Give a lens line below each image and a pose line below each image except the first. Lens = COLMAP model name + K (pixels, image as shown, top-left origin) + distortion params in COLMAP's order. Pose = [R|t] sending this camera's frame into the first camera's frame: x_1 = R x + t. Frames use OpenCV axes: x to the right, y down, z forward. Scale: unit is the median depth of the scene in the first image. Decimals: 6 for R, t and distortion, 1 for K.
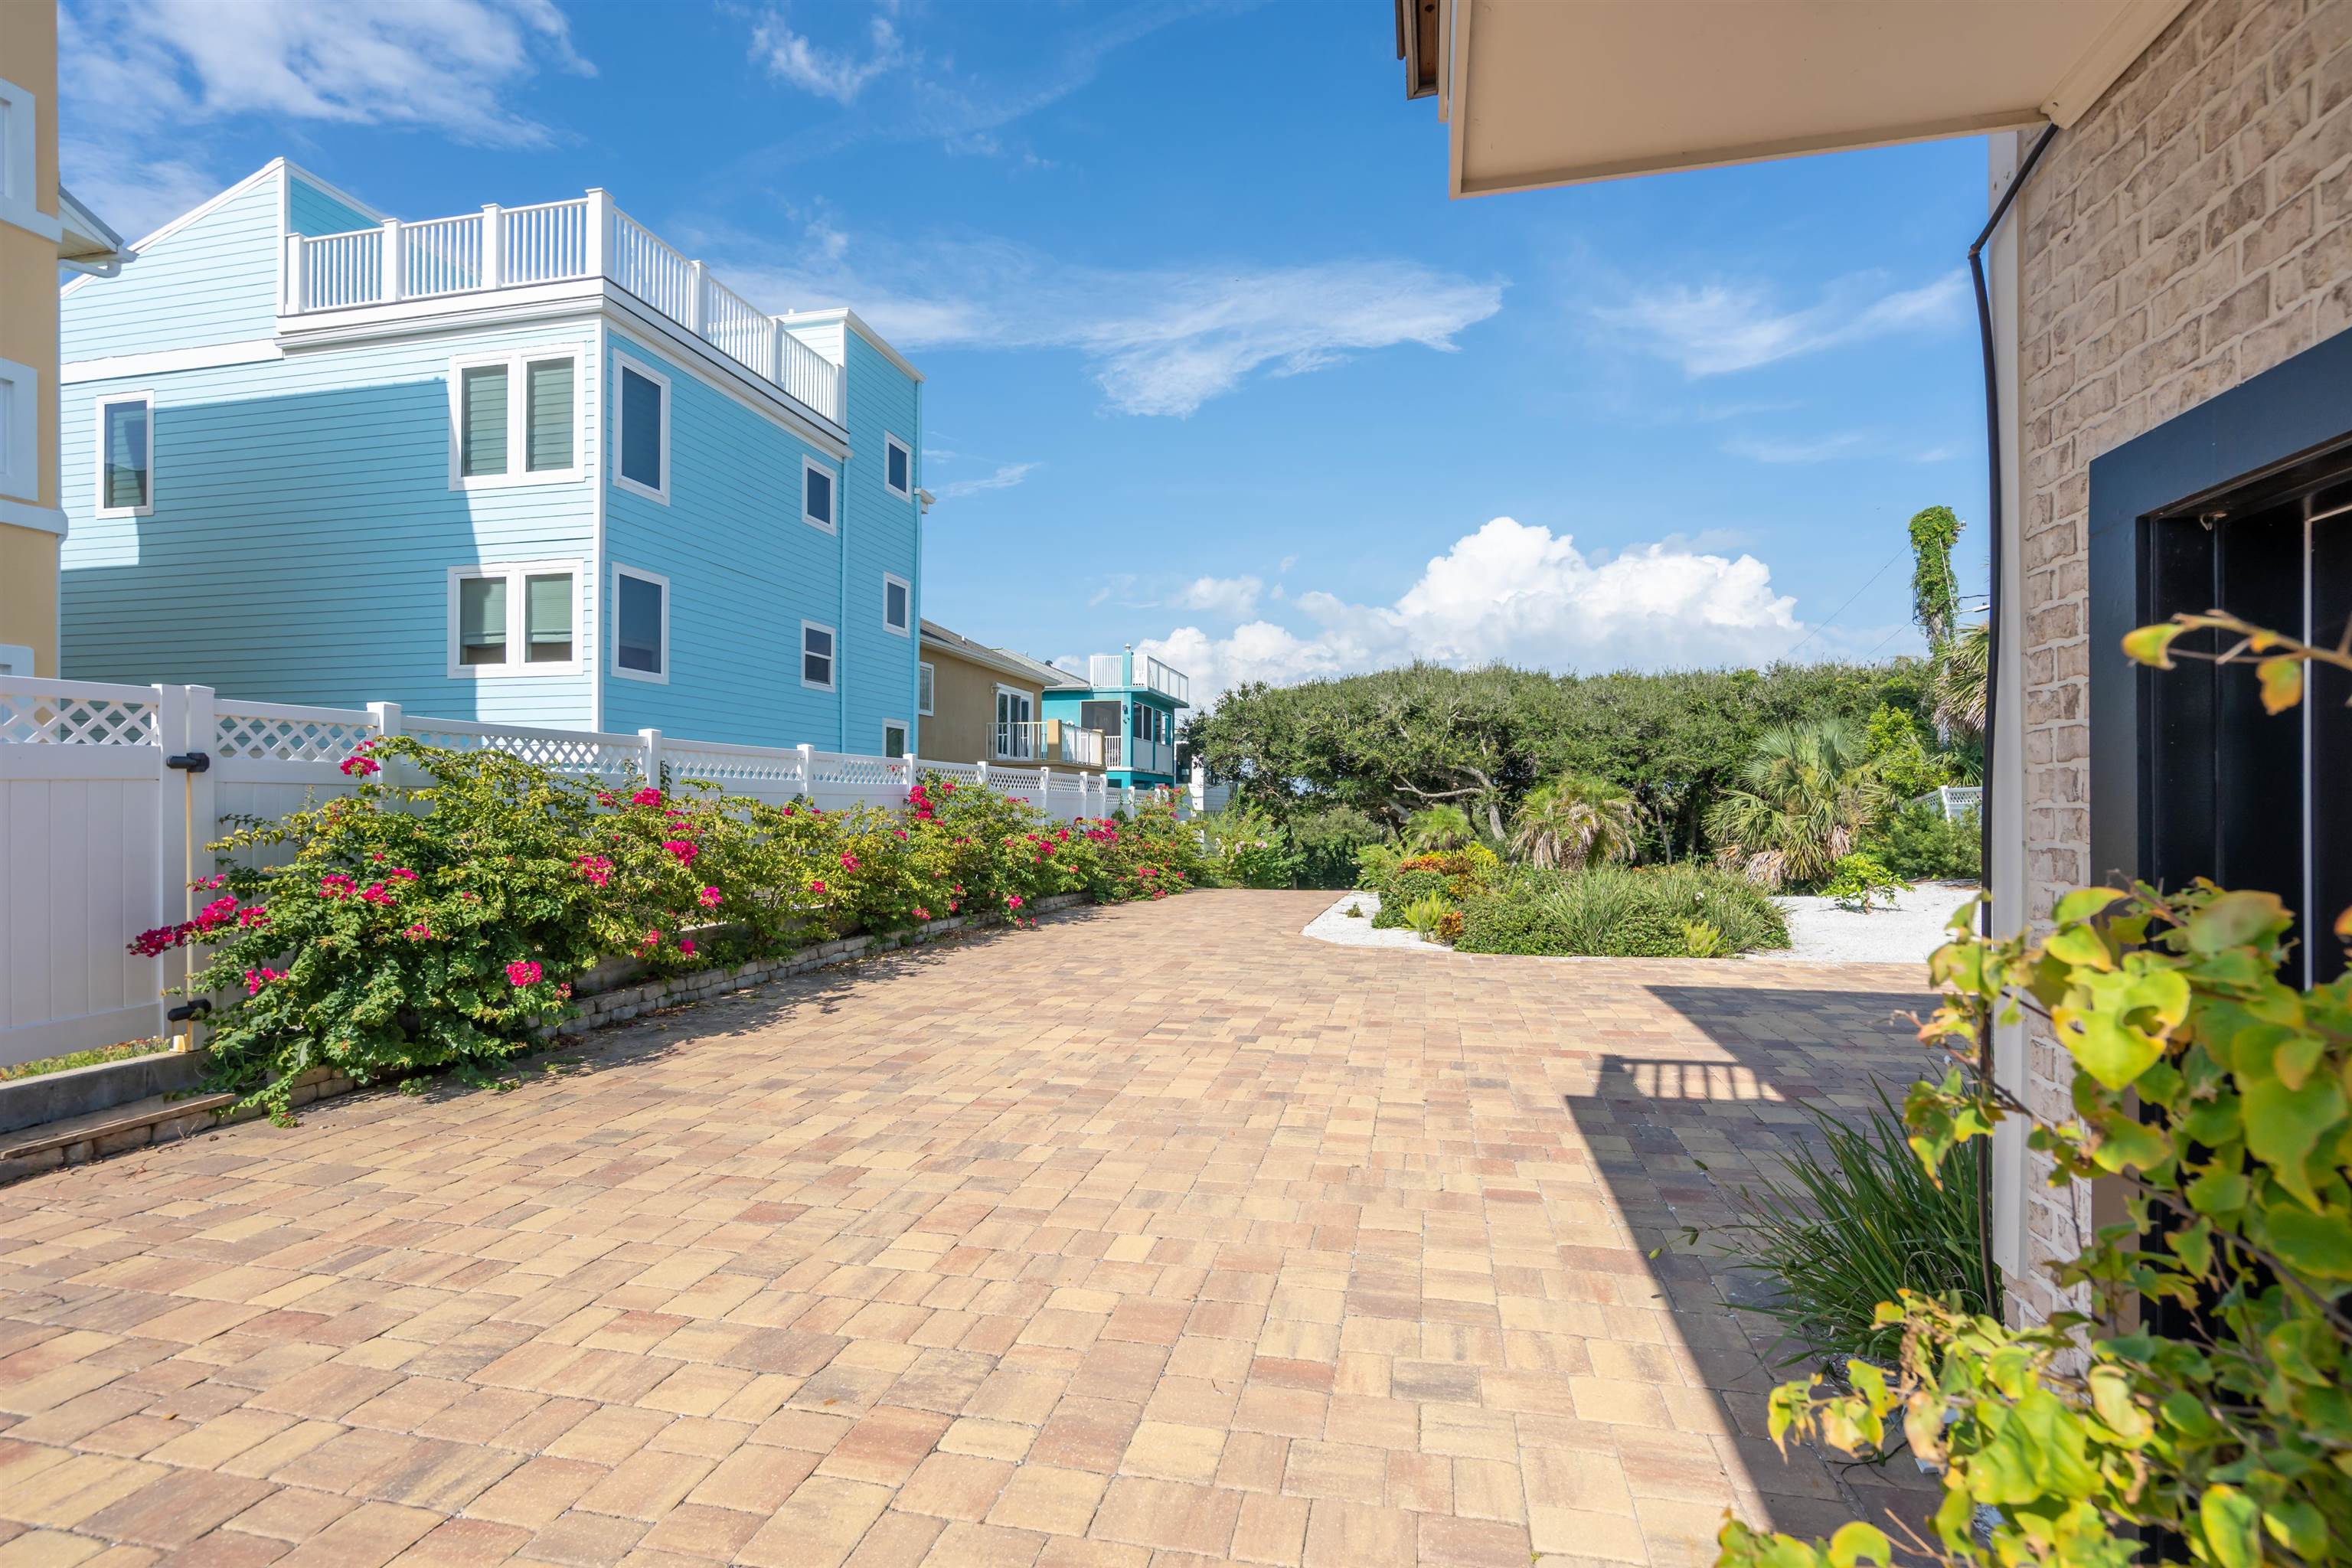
lens RADIAL K [[1099.7, 0, 1196.2], [0, 1099.7, 788.2], [0, 0, 1]] dist [-0.001378, 0.001071]
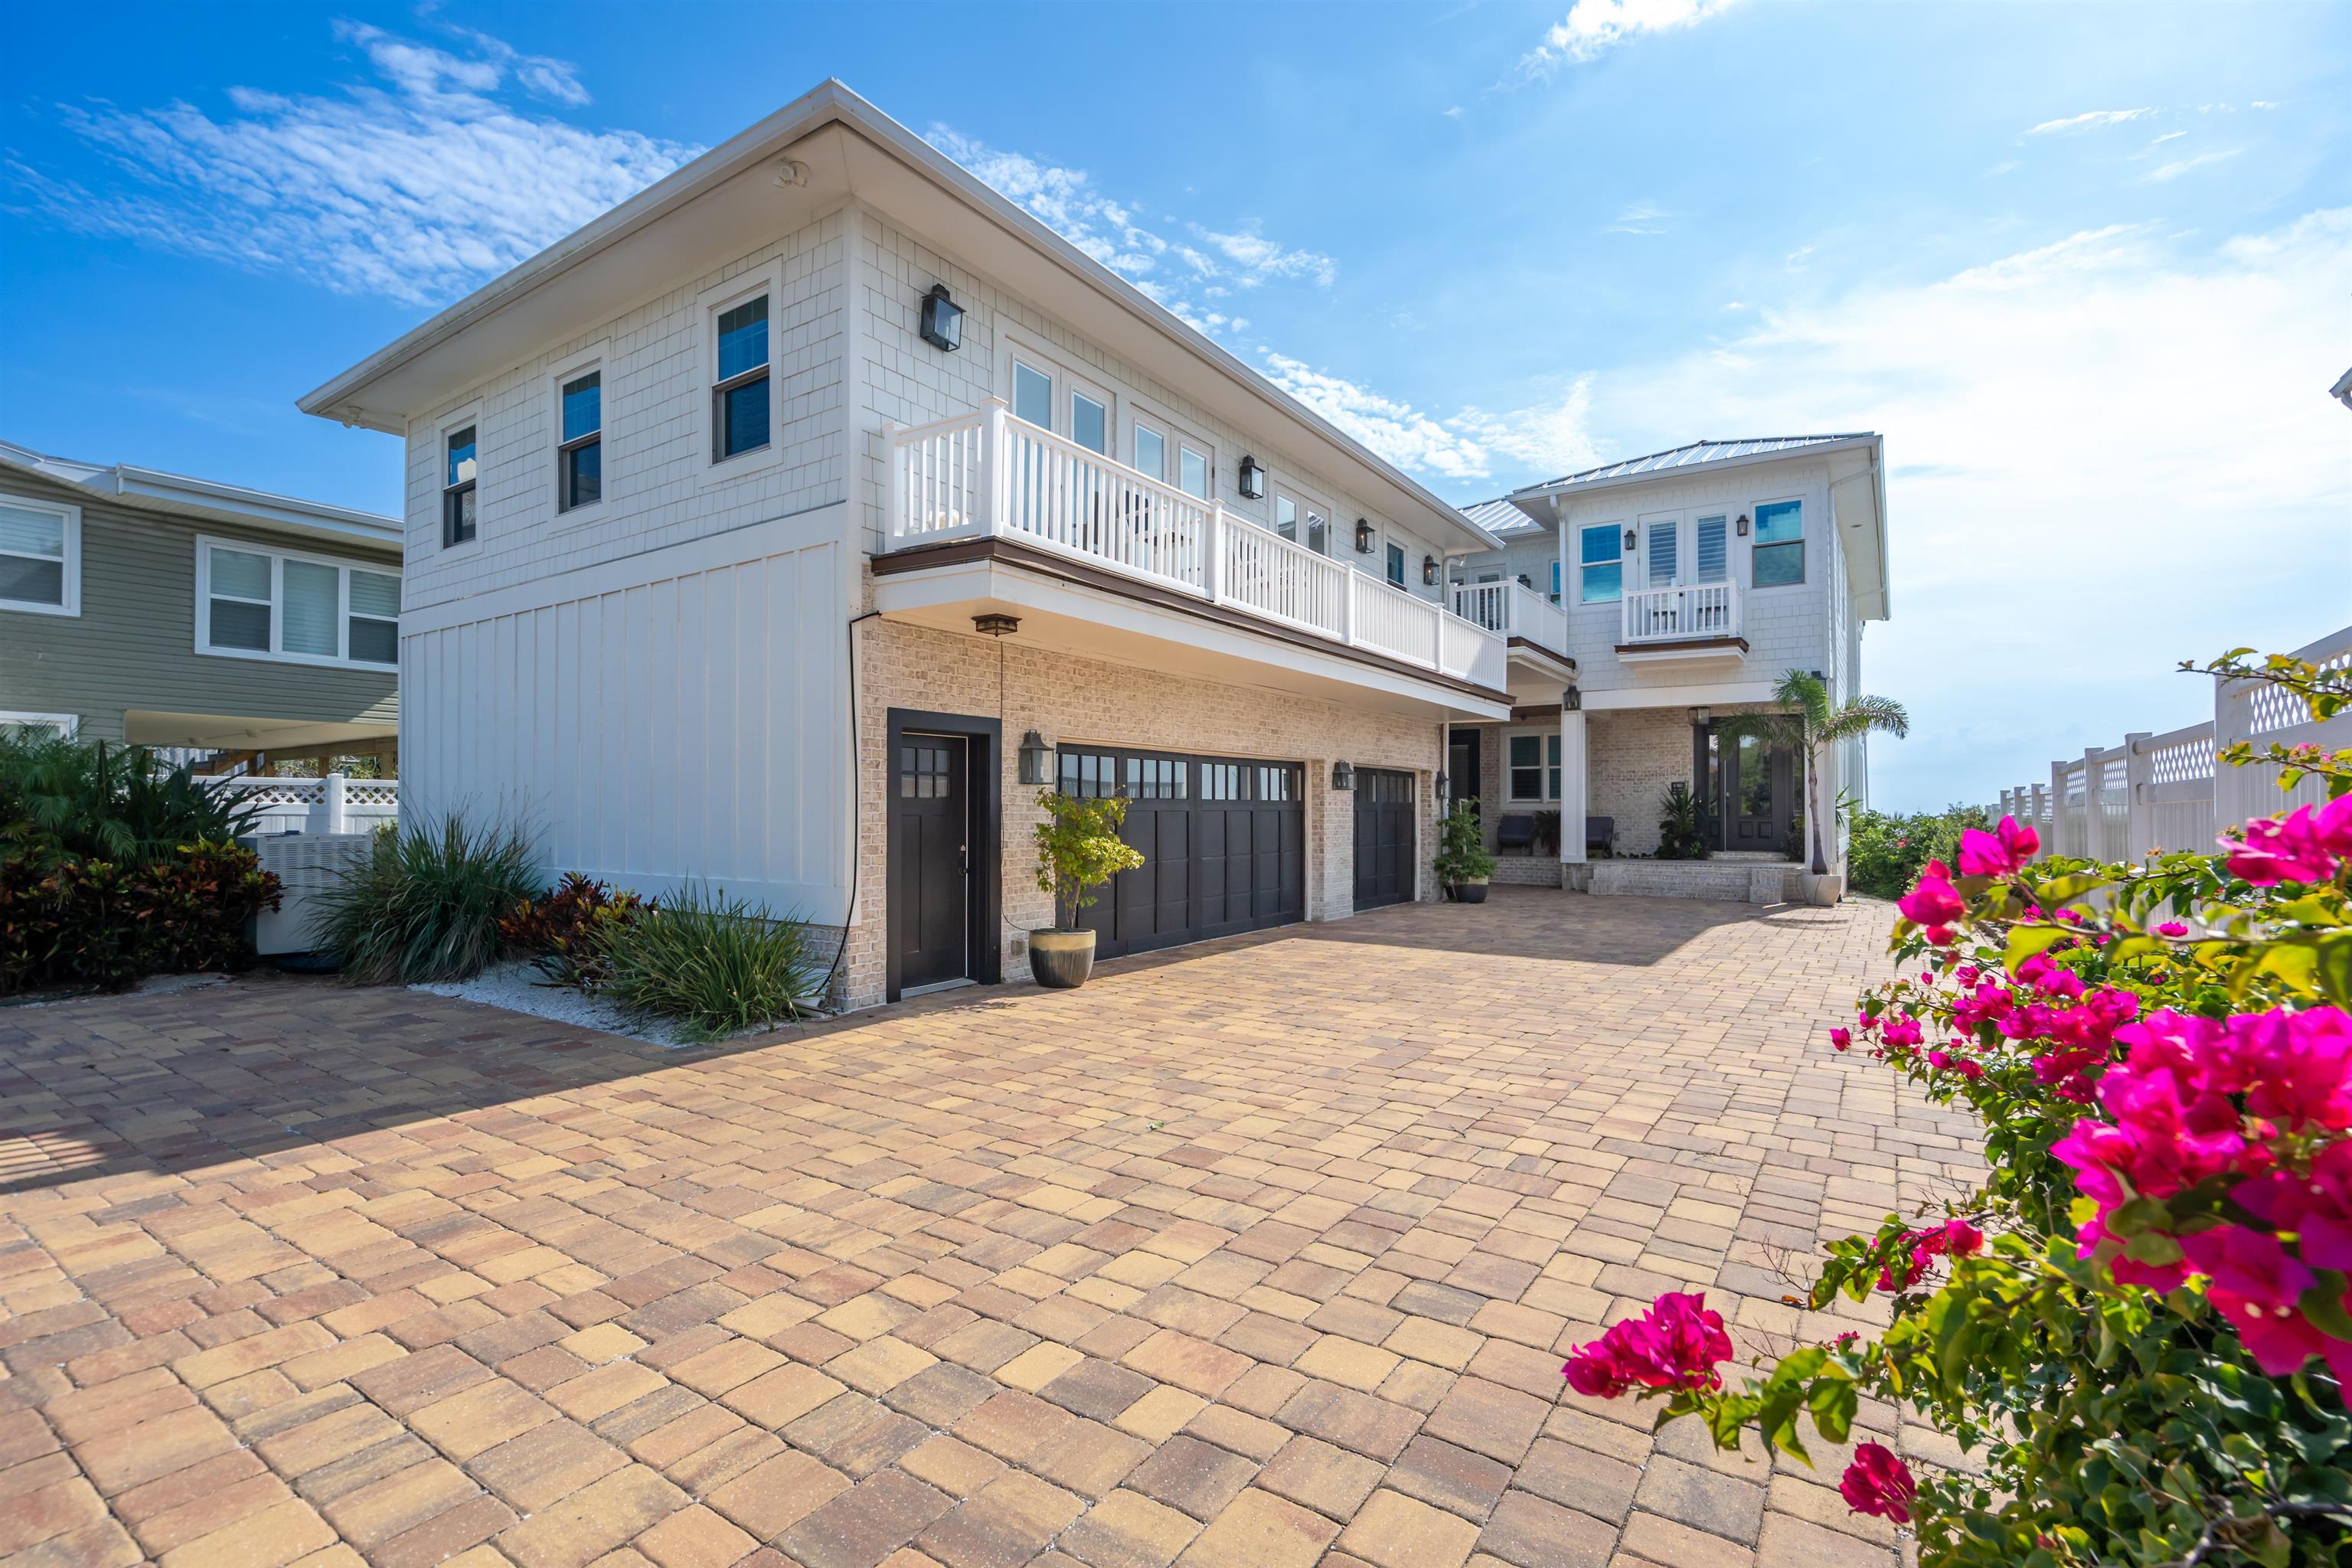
lens RADIAL K [[1099.7, 0, 1164.8], [0, 1099.7, 803.9], [0, 0, 1]] dist [-0.001378, 0.001071]
pose [[-0.925348, -0.001093, 0.379118, -0.650379], [-0.009760, 0.999733, -0.020938, 0.053842], [-0.378994, -0.023075, -0.925111, 1.702451]]
